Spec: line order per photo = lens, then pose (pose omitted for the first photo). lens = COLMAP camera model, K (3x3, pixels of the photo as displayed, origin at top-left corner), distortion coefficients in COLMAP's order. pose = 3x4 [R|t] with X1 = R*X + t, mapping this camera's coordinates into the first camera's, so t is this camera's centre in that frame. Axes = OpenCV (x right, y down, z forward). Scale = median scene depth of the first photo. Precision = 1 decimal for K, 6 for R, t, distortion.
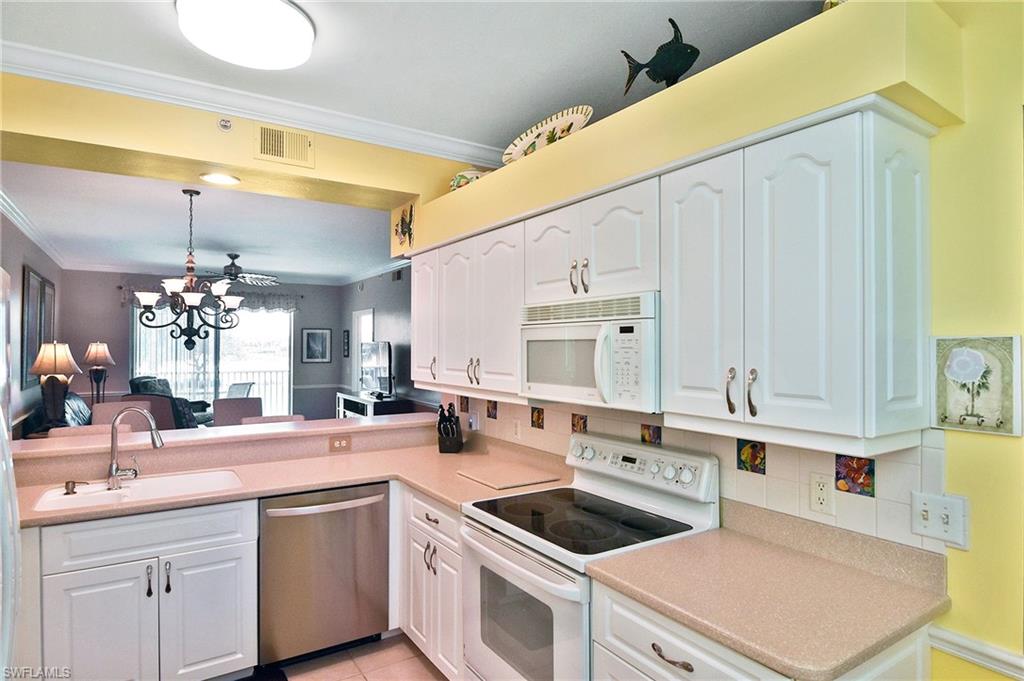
lens RADIAL K [[559.4, 0, 507.7], [0, 559.4, 336.1], [0, 0, 1]] dist [0.003867, 0.000317]
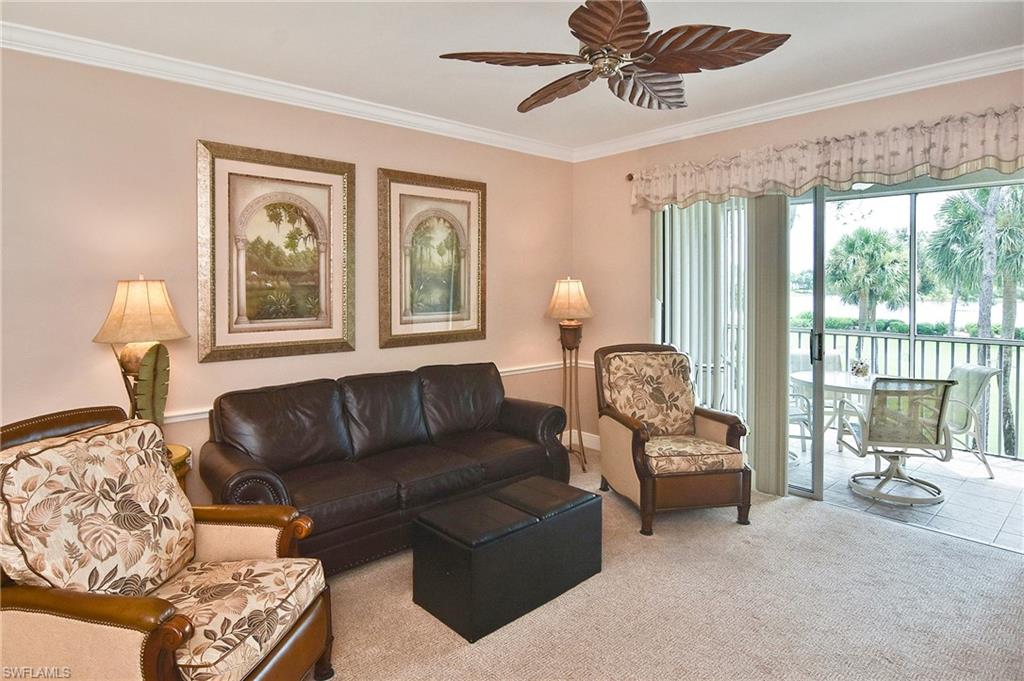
lens RADIAL K [[570.6, 0, 497.2], [0, 570.6, 298.4], [0, 0, 1]] dist [-0.001832, -0.016865]
pose [[0.143289, 0.023218, -0.989408, -0.168002], [0.020992, 0.999429, 0.026493, 0.015012], [0.989458, -0.024566, 0.142720, 0.835265]]
